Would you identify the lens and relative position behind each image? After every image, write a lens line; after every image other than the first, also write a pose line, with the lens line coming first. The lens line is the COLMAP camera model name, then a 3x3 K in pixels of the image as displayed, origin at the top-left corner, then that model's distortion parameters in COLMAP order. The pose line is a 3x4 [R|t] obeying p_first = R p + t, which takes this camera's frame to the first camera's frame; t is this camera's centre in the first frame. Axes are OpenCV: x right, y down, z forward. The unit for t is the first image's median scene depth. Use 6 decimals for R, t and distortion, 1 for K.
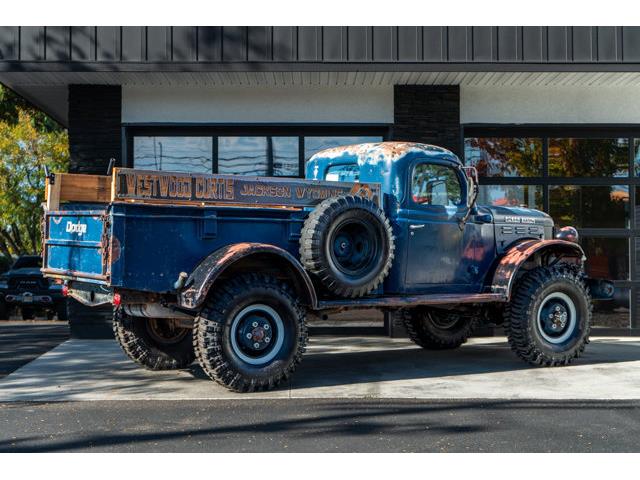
lens RADIAL K [[1222.7, 0, 320.0], [0, 1222.7, 240.0], [0, 0, 1]] dist [0.056907, 0.228623]
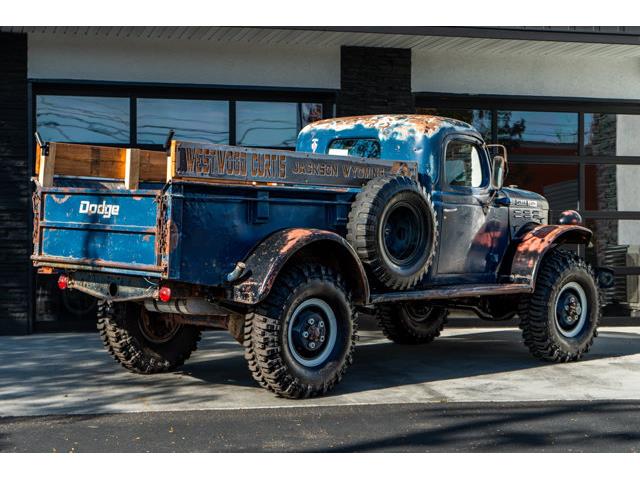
lens RADIAL K [[1397.5, 0, 320.0], [0, 1397.5, 240.0], [0, 0, 1]] dist [0.057521, 0.110081]
pose [[0.969658, 0.006215, 0.244386, -0.274525], [-0.011718, 0.999709, 0.021069, -0.010063], [-0.244184, -0.023293, 0.969449, 0.024604]]
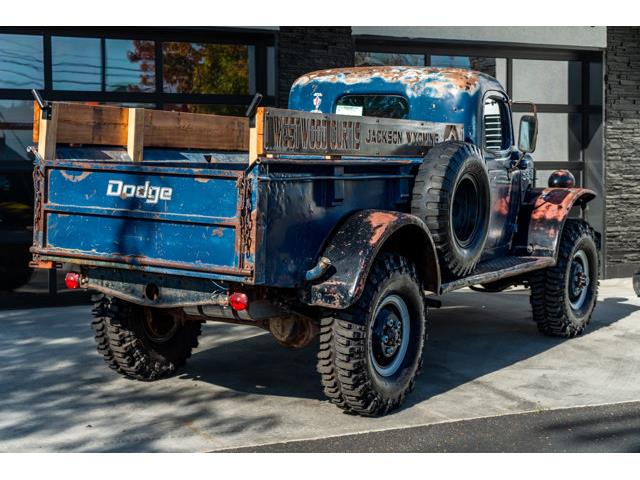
lens RADIAL K [[1277.6, 0, 329.6], [0, 1277.6, 239.2], [0, 0, 1]] dist [0.066004, 0.135946]
pose [[0.885636, -0.027857, 0.463545, -0.410043], [-0.013035, 0.996315, 0.084778, -0.042091], [-0.464198, -0.081125, 0.882009, 0.326446]]
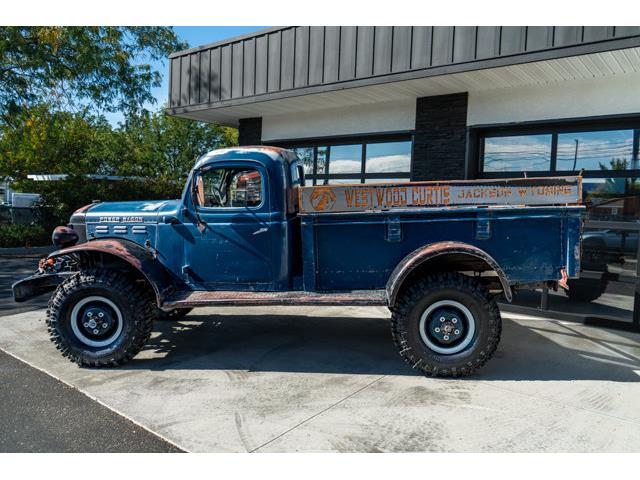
lens RADIAL K [[511.5, 0, 320.0], [0, 511.5, 240.0], [0, 0, 1]] dist [-0.000150, -0.000150]
pose [[0.764248, 0.069520, -0.641164, 0.443815], [-0.012921, 0.995624, 0.092552, -0.042398], [0.644793, -0.062448, 0.761802, 0.734630]]
